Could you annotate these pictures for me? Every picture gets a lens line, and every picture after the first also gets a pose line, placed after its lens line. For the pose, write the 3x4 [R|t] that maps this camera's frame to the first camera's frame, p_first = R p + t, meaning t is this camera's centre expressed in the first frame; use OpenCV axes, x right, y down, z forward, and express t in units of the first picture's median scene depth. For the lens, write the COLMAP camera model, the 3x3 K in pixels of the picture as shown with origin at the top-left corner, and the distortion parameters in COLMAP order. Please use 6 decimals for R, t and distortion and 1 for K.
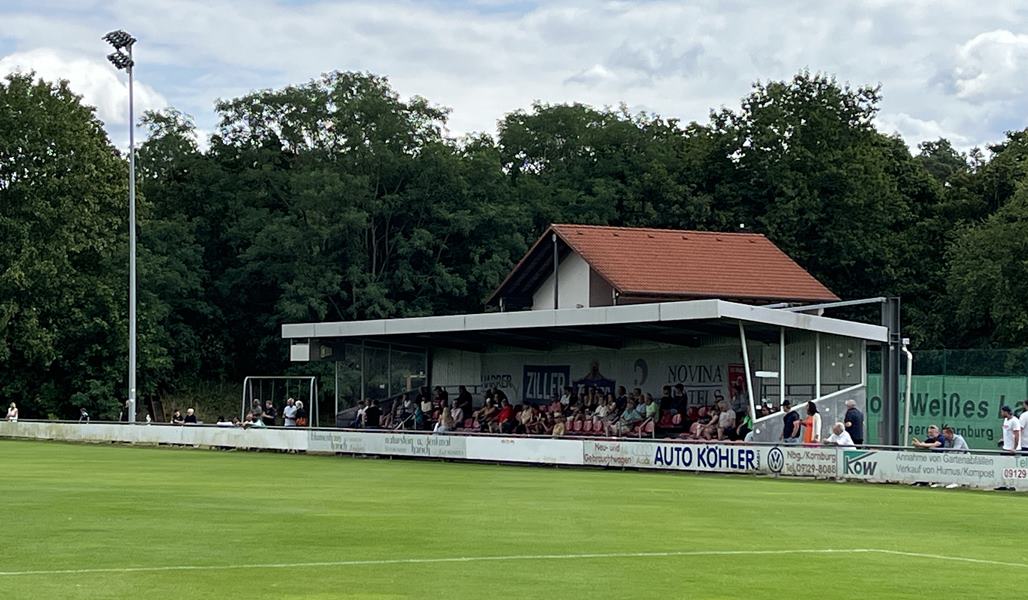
lens RADIAL K [[2224.7, 0, 509.8], [0, 2224.7, 303.9], [0, 0, 1]] dist [0.150852, -0.121918]
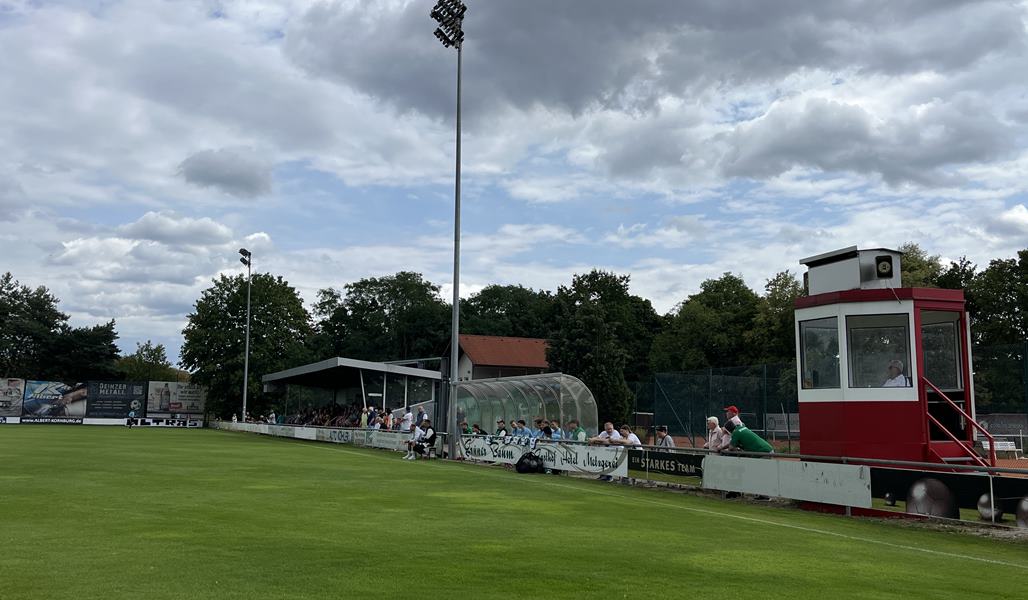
lens RADIAL K [[915.8, 0, 514.0], [0, 915.8, 300.0], [0, 0, 1]] dist [0.033492, 0.001743]
pose [[0.993948, -0.005715, -0.109705, 0.266099], [-0.003924, 0.996162, -0.087446, 0.014399], [0.109783, 0.087347, 0.990110, 0.144046]]
